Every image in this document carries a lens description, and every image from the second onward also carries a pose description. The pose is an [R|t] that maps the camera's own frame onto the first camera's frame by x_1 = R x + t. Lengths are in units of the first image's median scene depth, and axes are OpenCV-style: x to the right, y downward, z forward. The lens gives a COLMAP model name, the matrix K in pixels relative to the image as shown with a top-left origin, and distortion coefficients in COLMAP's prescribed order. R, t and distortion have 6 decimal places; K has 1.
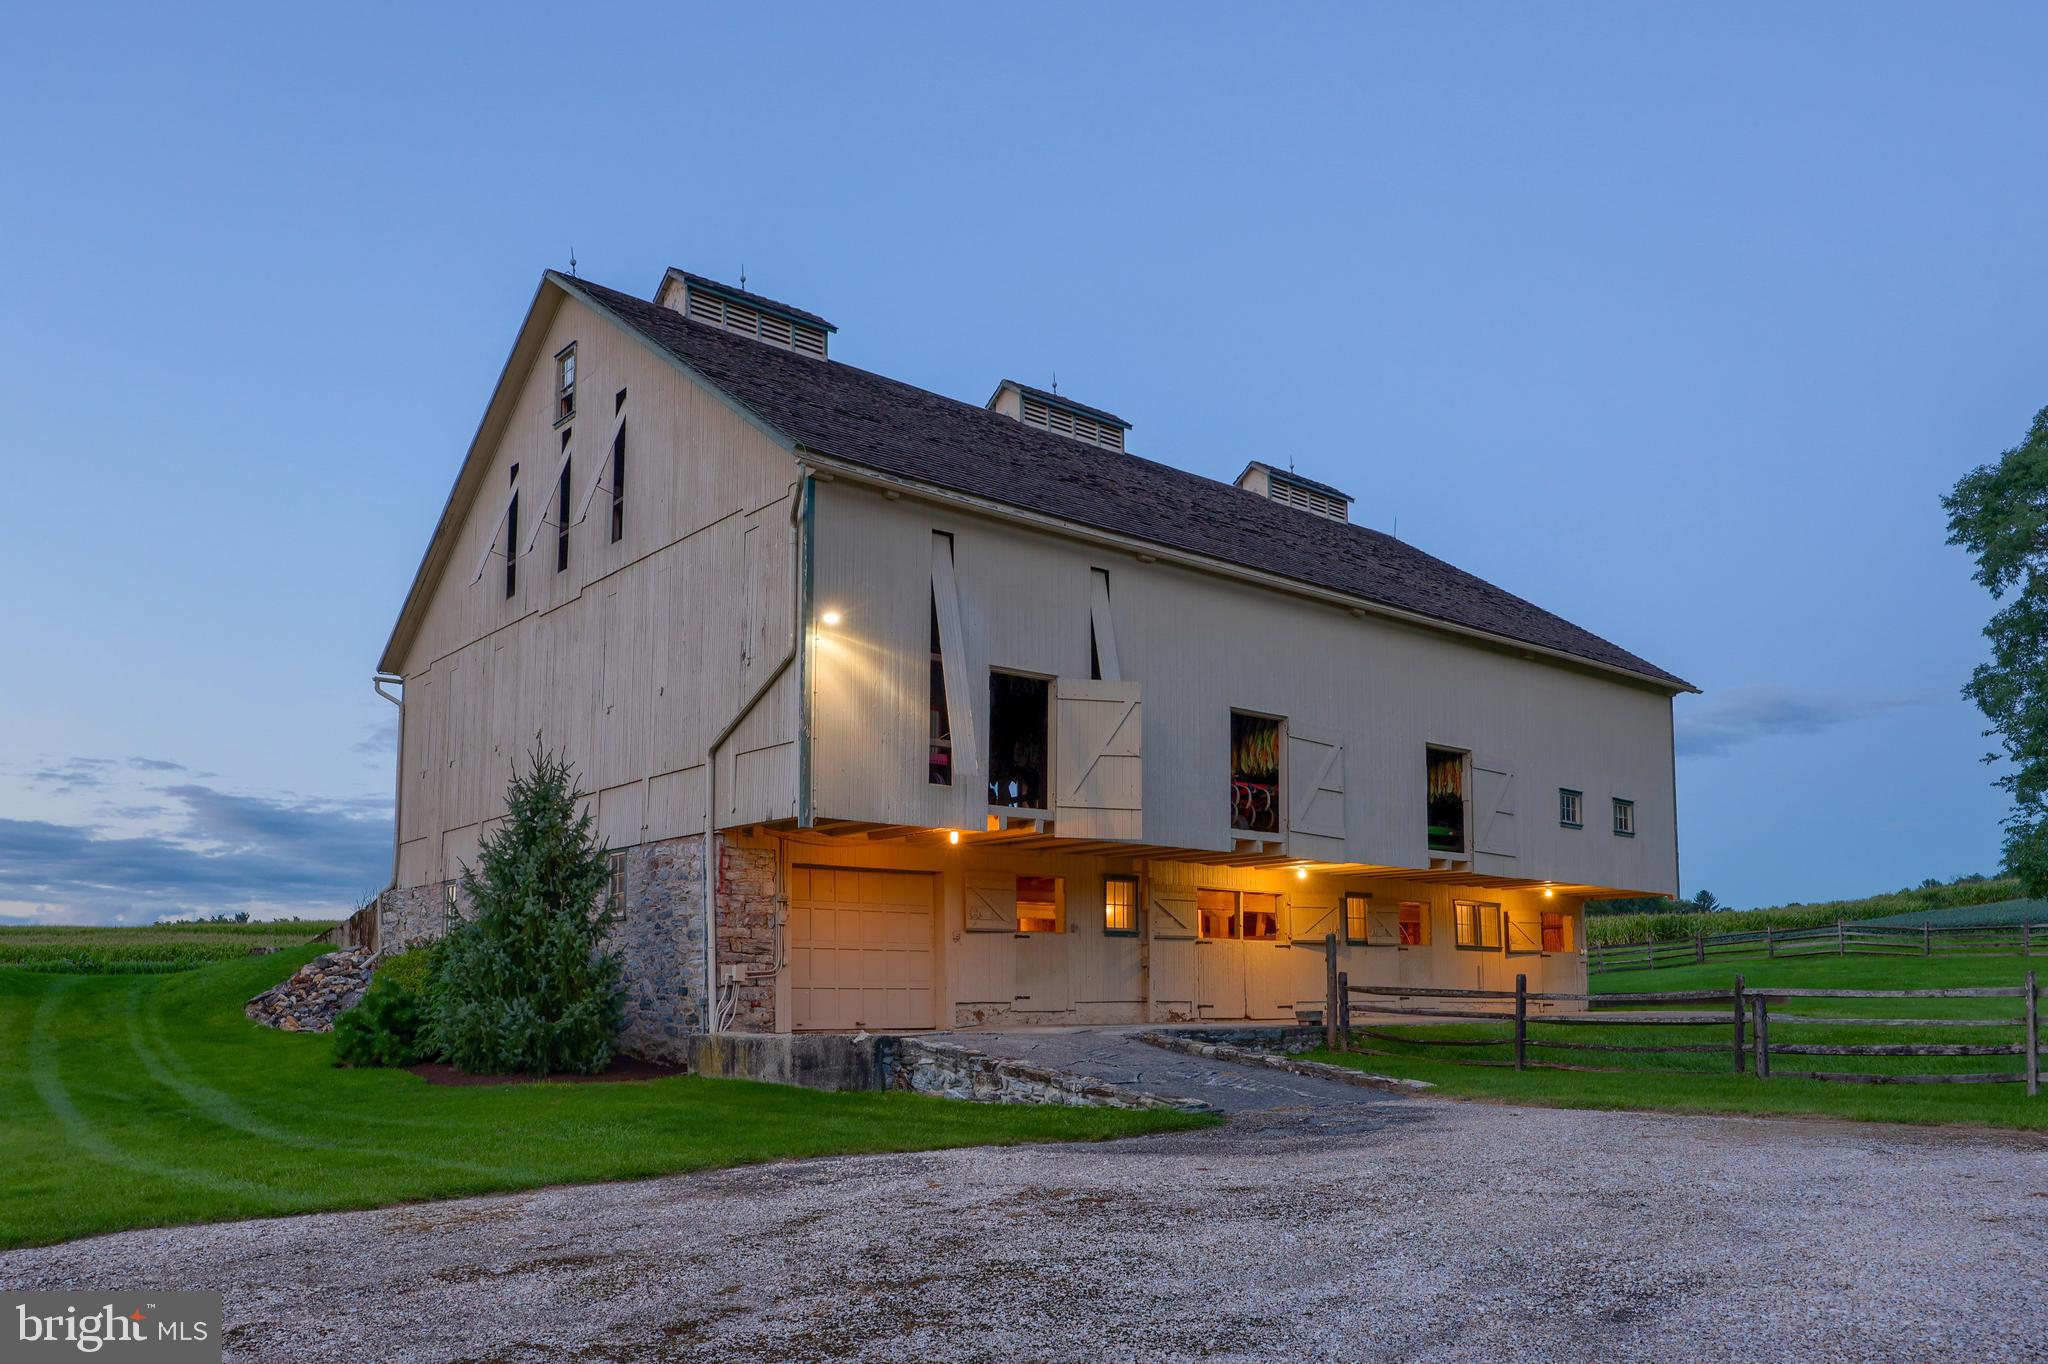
lens RADIAL K [[1961.8, 0, 1030.5], [0, 1961.8, 678.6], [0, 0, 1]] dist [0.008499, 0.008779]
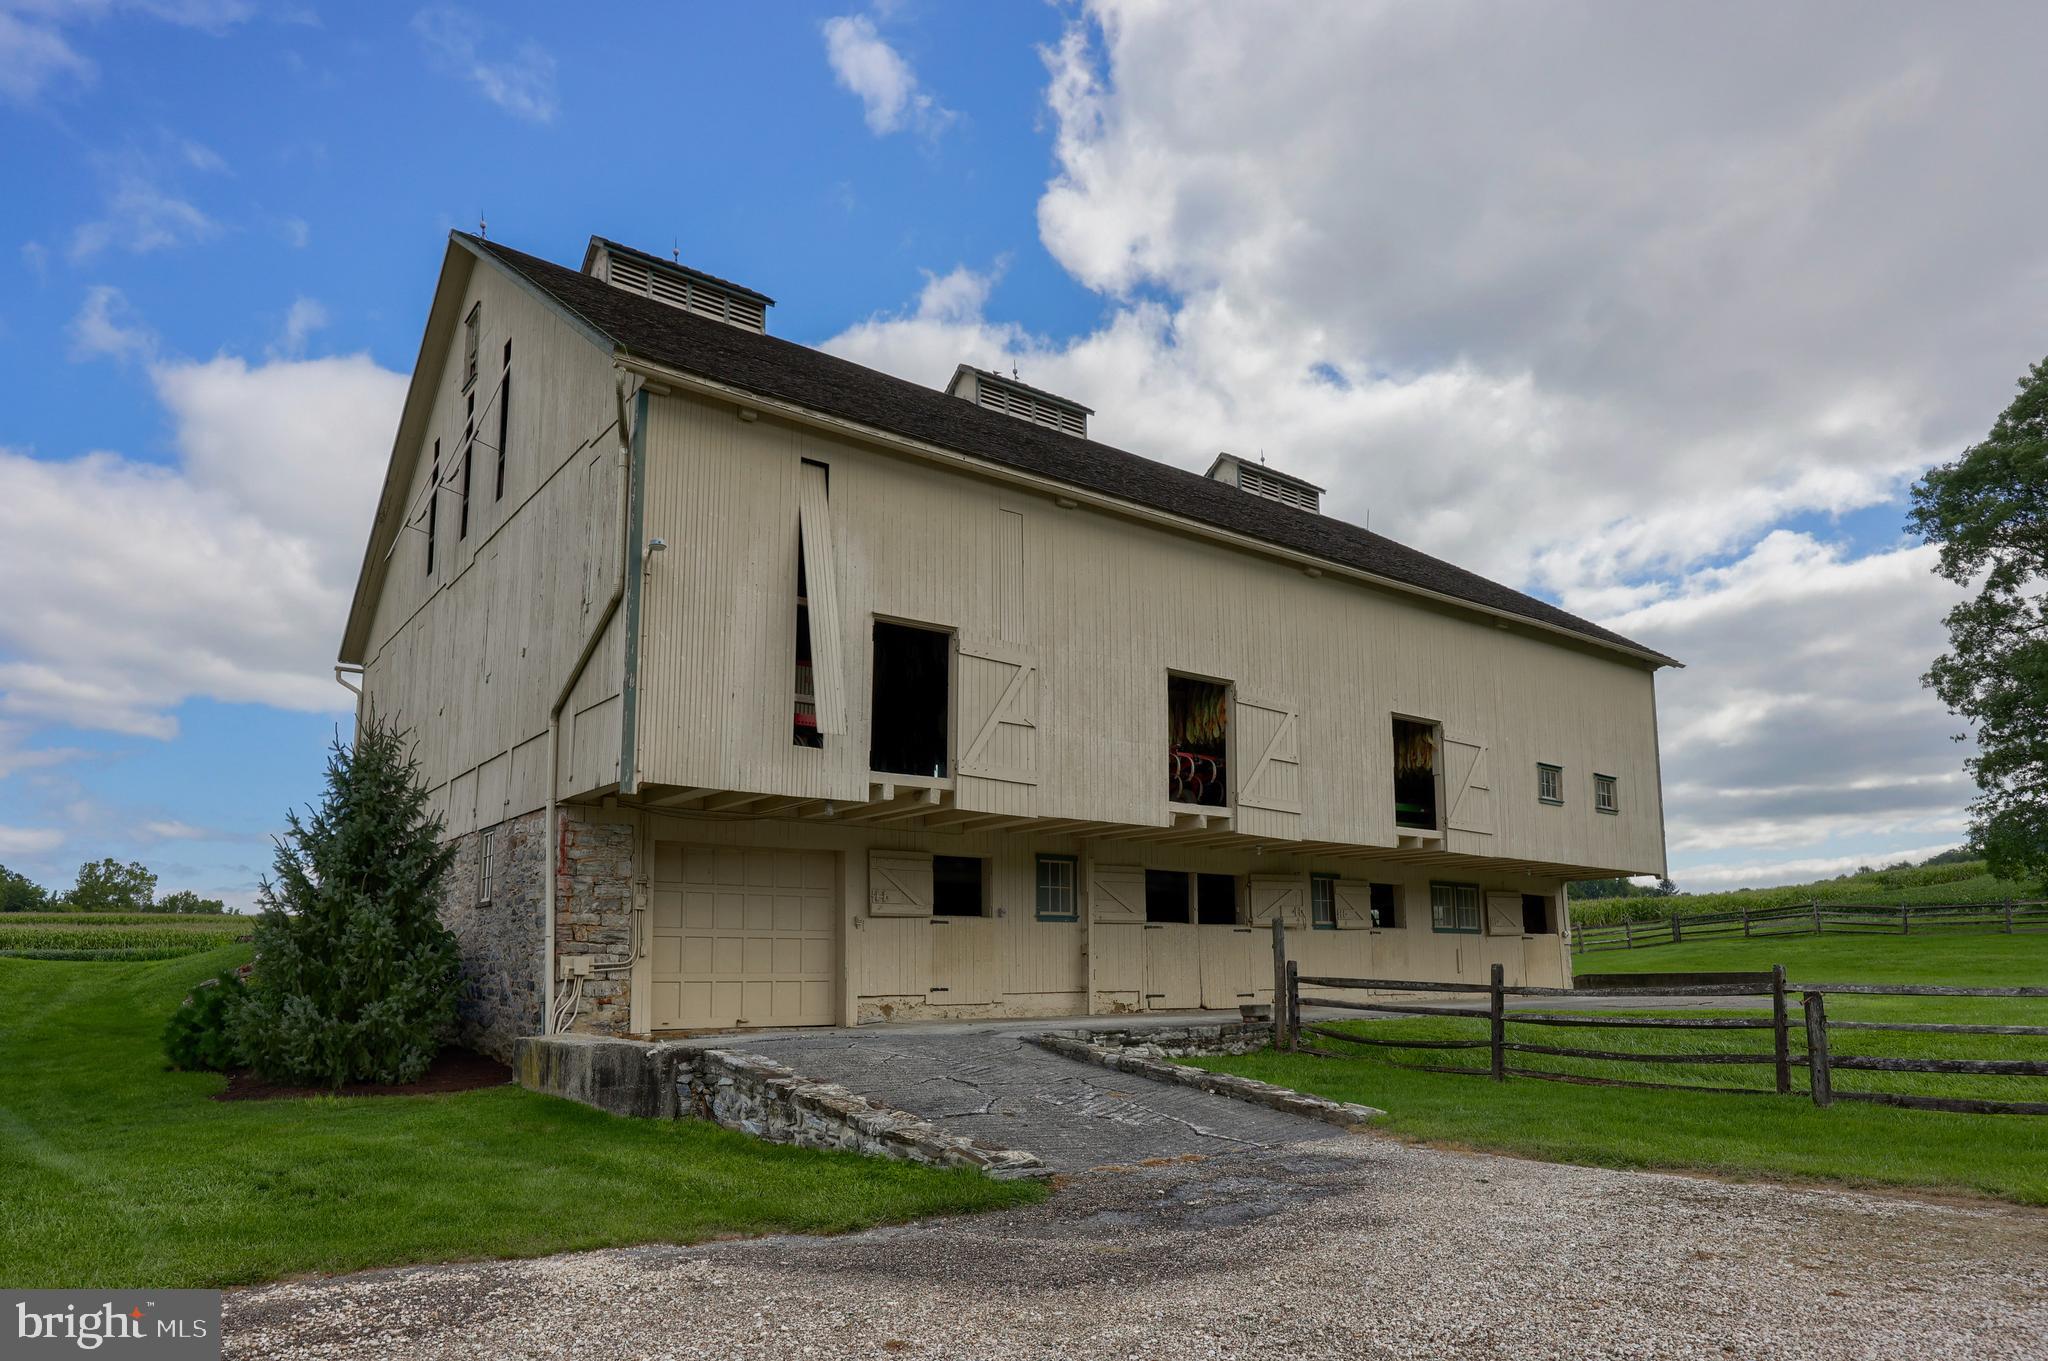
lens RADIAL K [[1471.4, 0, 1017.1], [0, 1471.4, 688.6], [0, 0, 1]] dist [-0.006197, 0.000221]
pose [[0.997071, -0.016600, -0.074653, 0.090725], [0.014671, 0.999546, -0.026321, 0.044603], [0.075056, 0.025149, 0.996862, 0.341553]]
